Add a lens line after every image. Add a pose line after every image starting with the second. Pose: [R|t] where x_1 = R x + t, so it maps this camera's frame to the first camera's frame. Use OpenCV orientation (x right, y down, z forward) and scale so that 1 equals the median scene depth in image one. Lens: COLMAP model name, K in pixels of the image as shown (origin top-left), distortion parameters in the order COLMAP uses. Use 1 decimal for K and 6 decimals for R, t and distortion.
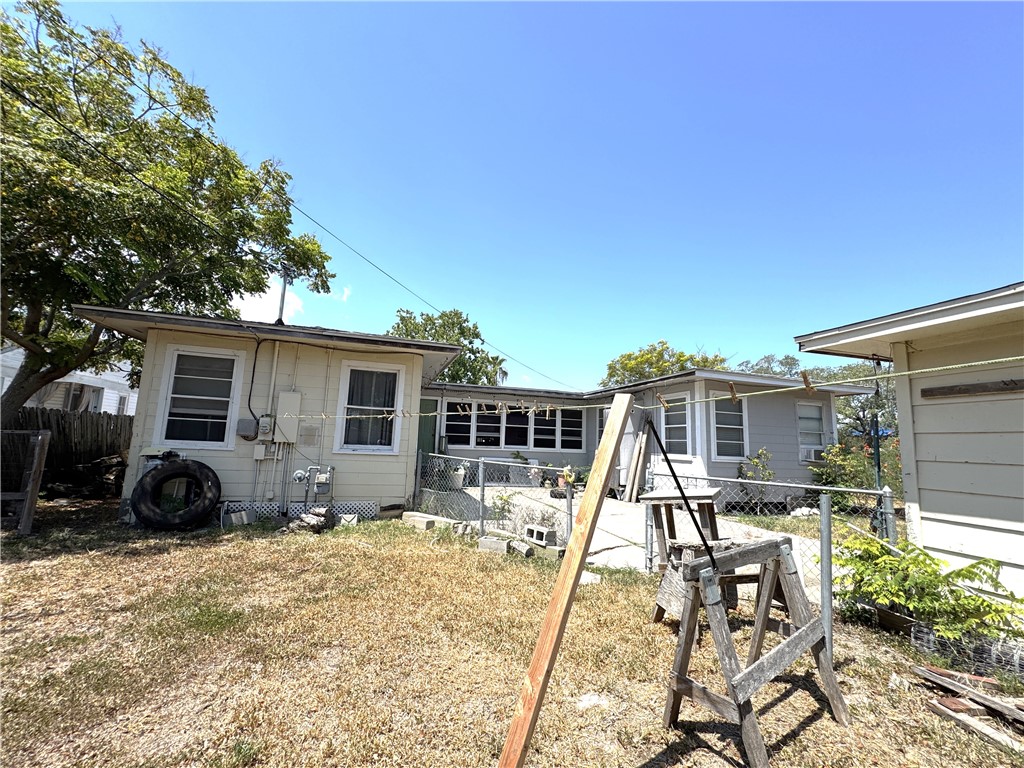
lens RADIAL K [[409.0, 0, 517.8], [0, 409.0, 384.8], [0, 0, 1]] dist [-0.004366, 0.000575]
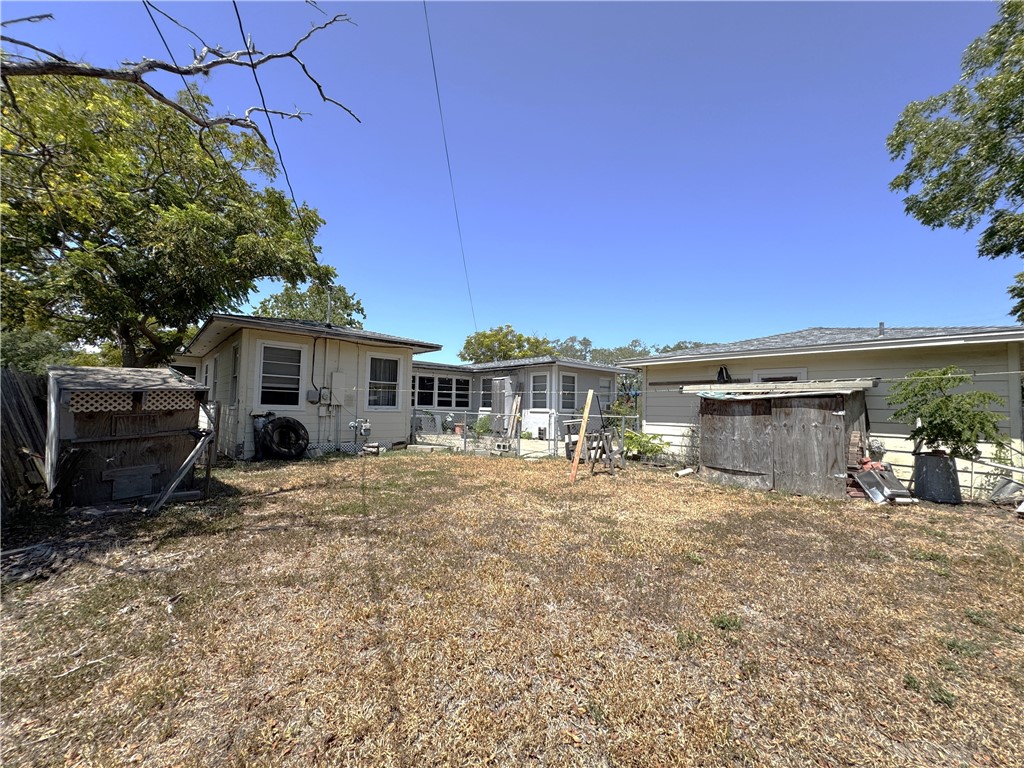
lens RADIAL K [[409.0, 0, 506.3], [0, 409.0, 382.2], [0, 0, 1]] dist [-0.004366, 0.000575]
pose [[0.911896, 0.004218, 0.410399, -0.504649], [-0.041030, 0.995875, 0.080932, -0.079835], [-0.408365, -0.090640, 0.908308, -0.547115]]
